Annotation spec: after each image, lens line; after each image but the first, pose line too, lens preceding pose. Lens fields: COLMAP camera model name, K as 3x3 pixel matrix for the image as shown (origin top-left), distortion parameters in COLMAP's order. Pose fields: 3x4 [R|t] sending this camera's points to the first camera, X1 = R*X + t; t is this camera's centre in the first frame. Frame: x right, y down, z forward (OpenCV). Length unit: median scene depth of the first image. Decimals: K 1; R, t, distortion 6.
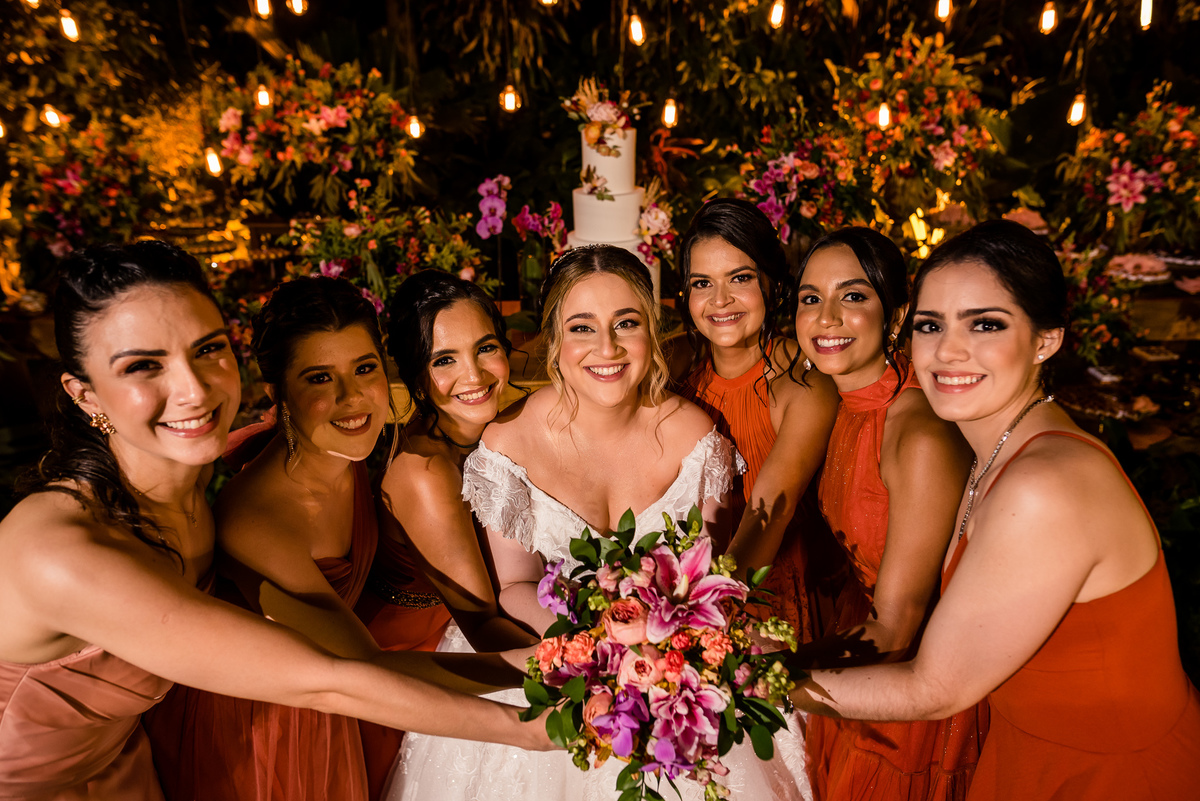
lens RADIAL K [[837.6, 0, 597.6], [0, 837.6, 403.8], [0, 0, 1]] dist [-0.045235, 0.040600]
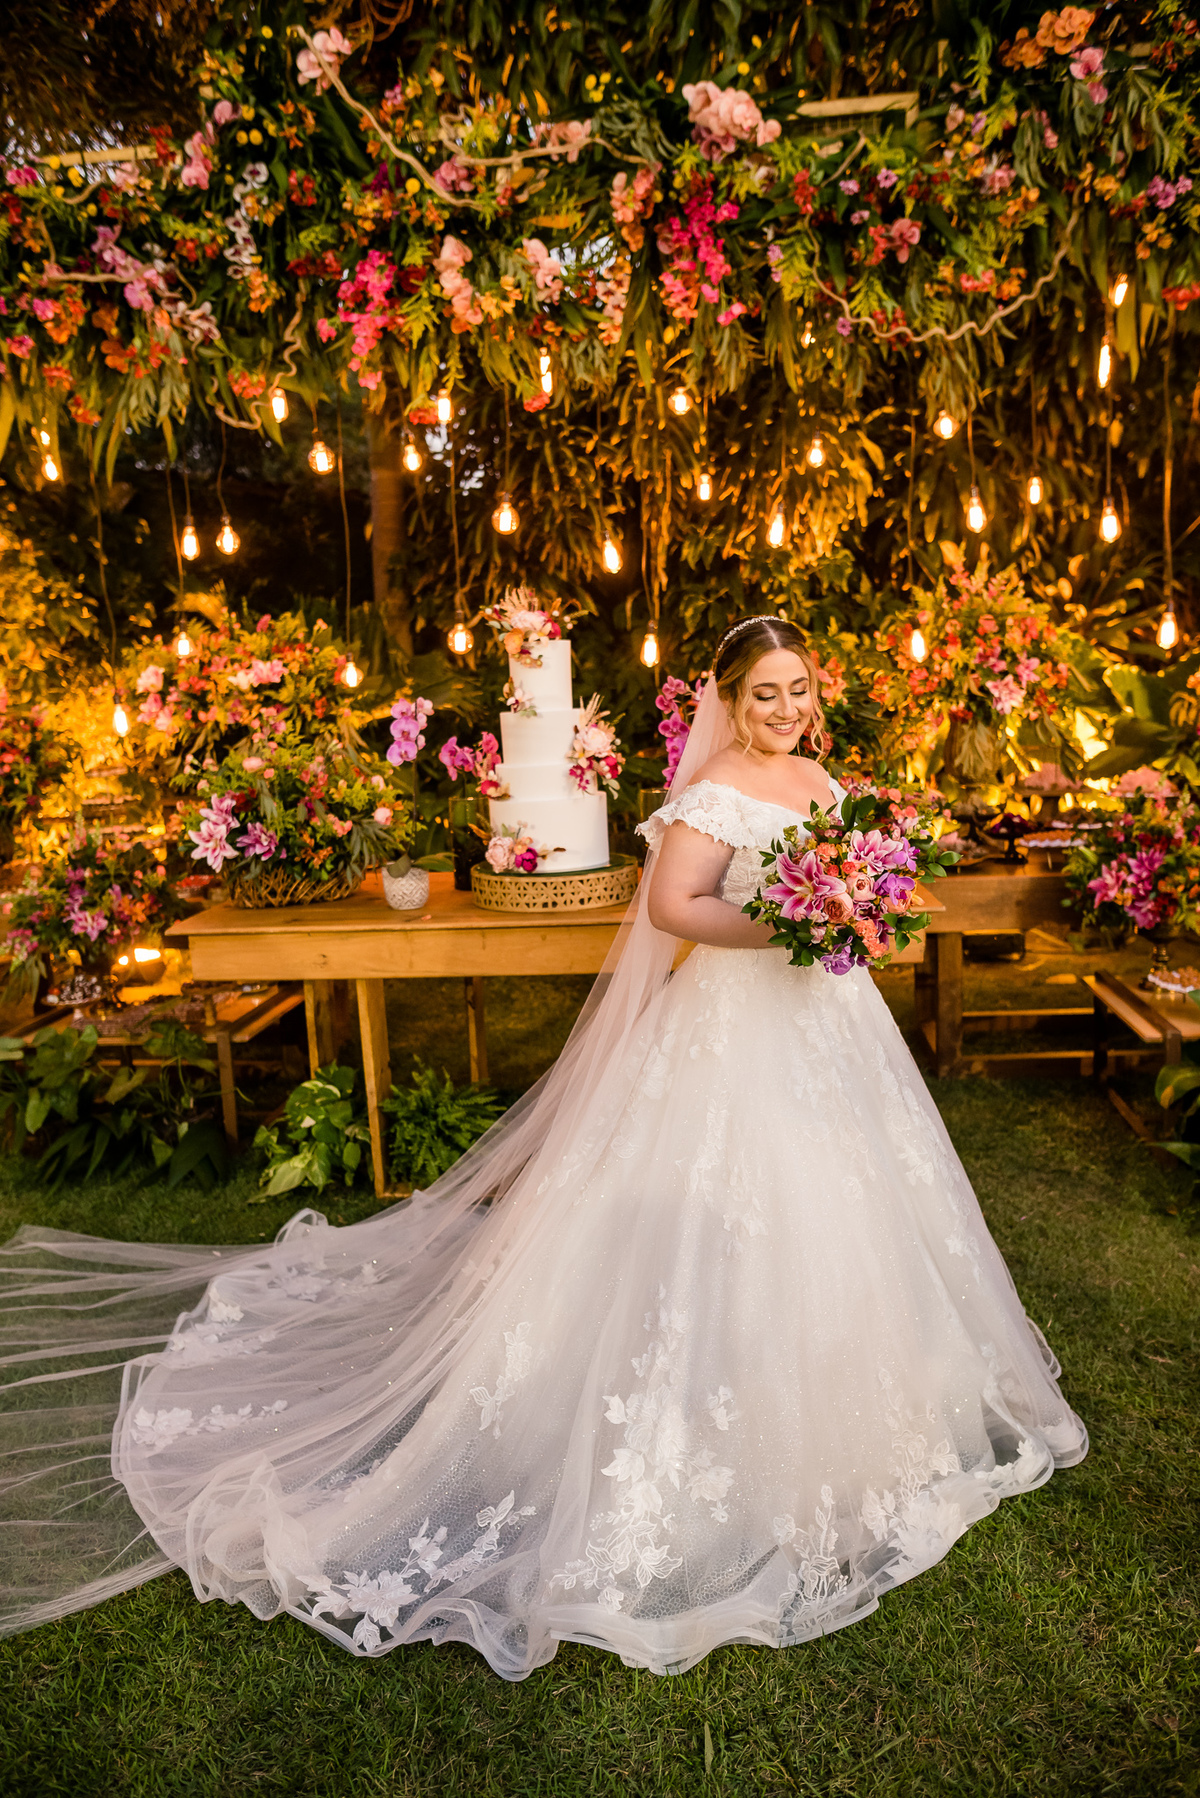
lens RADIAL K [[1255.0, 0, 593.8], [0, 1255.0, 901.6], [0, 0, 1]] dist [-0.045235, 0.040600]
pose [[0.994470, -0.008270, -0.104698, 0.146565], [-0.015271, 0.974914, -0.222058, 0.162632], [0.103908, 0.222429, 0.969396, -0.148709]]
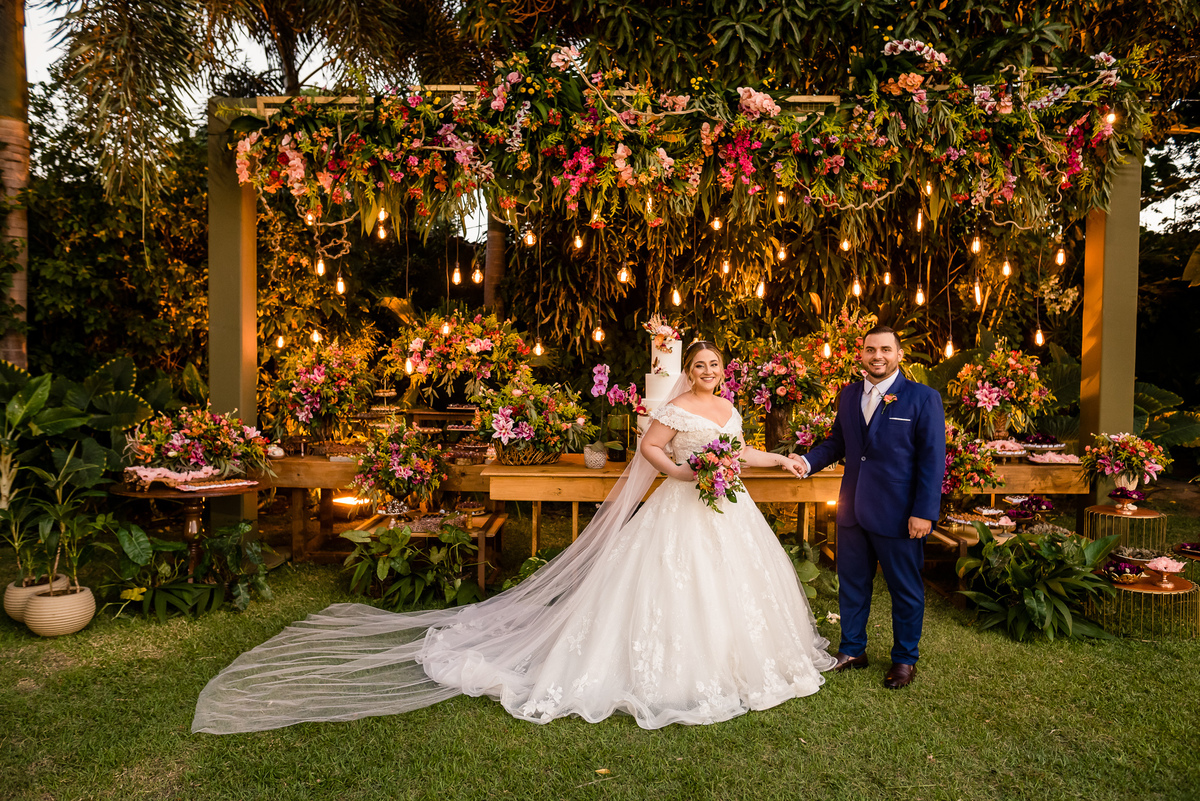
lens RADIAL K [[837.6, 0, 600.0], [0, 837.6, 400.0], [0, 0, 1]] dist [-0.045235, 0.040600]
pose [[0.999560, 0.027391, -0.011360, -0.076169], [-0.029621, 0.940018, -0.339835, 0.292803], [0.001370, 0.340022, 0.940416, -0.468413]]
